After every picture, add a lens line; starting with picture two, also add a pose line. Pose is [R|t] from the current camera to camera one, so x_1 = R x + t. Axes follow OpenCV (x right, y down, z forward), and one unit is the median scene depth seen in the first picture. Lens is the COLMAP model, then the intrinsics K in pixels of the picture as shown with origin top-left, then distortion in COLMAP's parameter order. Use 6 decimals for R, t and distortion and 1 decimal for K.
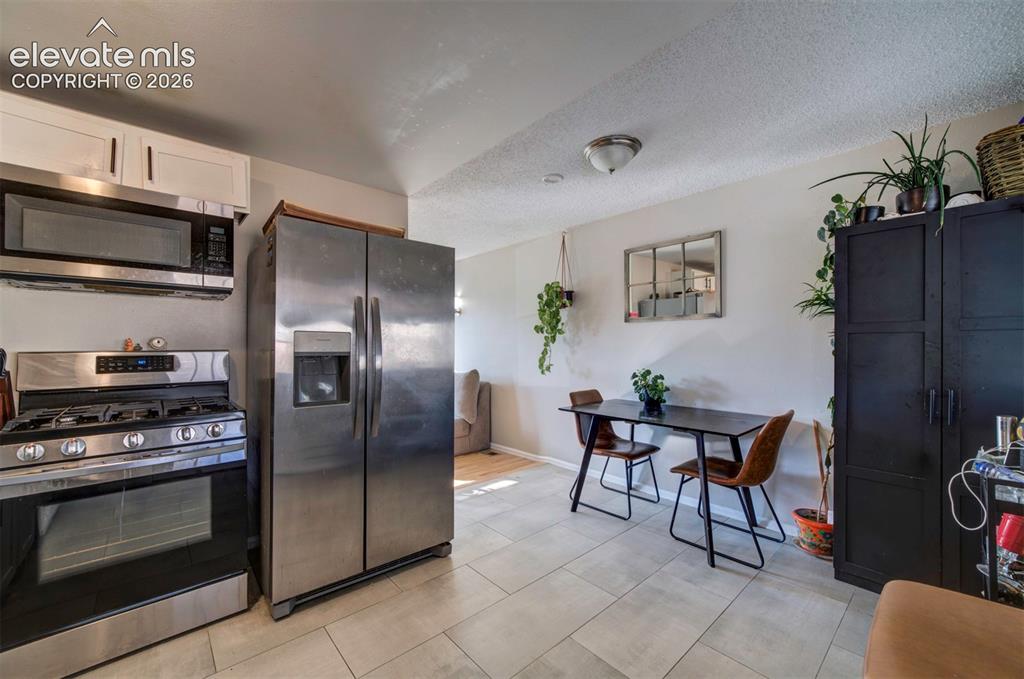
lens RADIAL K [[404.4, 0, 509.7], [0, 404.4, 345.7], [0, 0, 1]] dist [-0.003219, -0.000097]
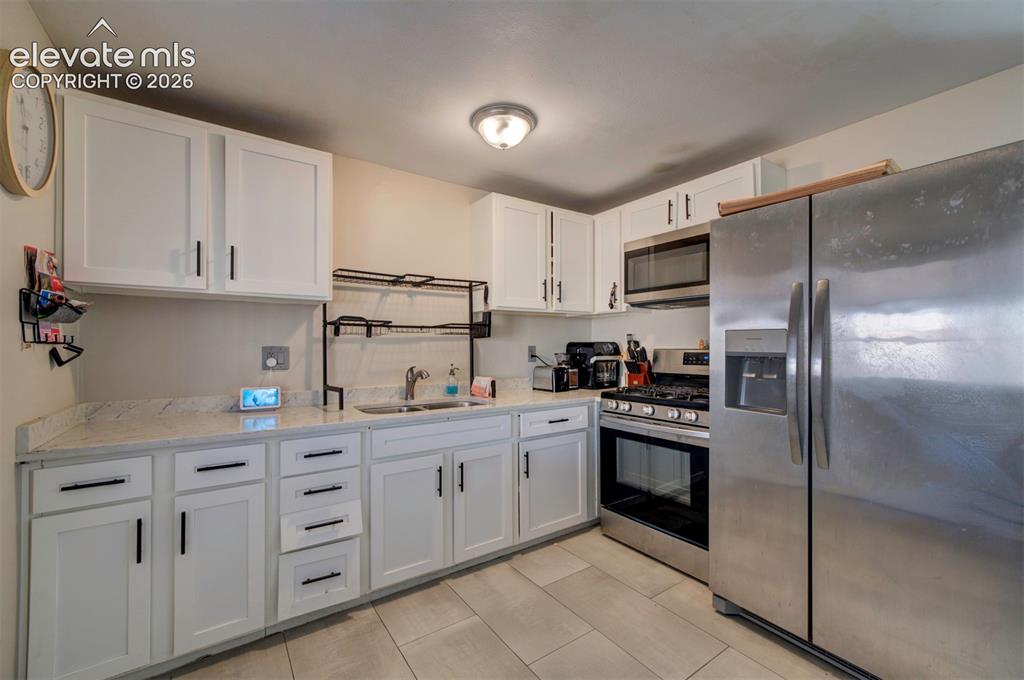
lens RADIAL K [[426.4, 0, 509.0], [0, 426.4, 342.5], [0, 0, 1]] dist [0.004746, 0.000656]
pose [[-0.129496, -0.005200, -0.991566, 0.539865], [0.003150, 0.999979, -0.005656, -0.002519], [0.991575, -0.003855, -0.129476, 0.569276]]
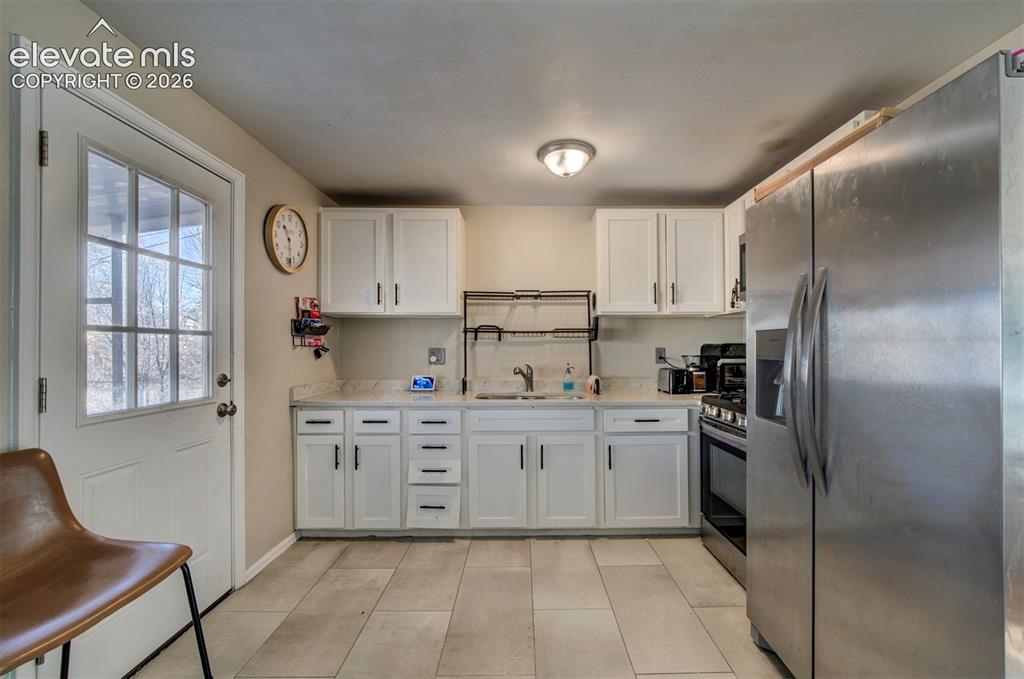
lens RADIAL K [[404.4, 0, 514.1], [0, 404.4, 344.5], [0, 0, 1]] dist [-0.003219, -0.000097]
pose [[-0.659078, -0.003909, -0.752064, 0.457242], [0.003195, 0.999963, -0.007997, -0.000307], [0.752068, -0.007674, -0.659041, 1.112885]]
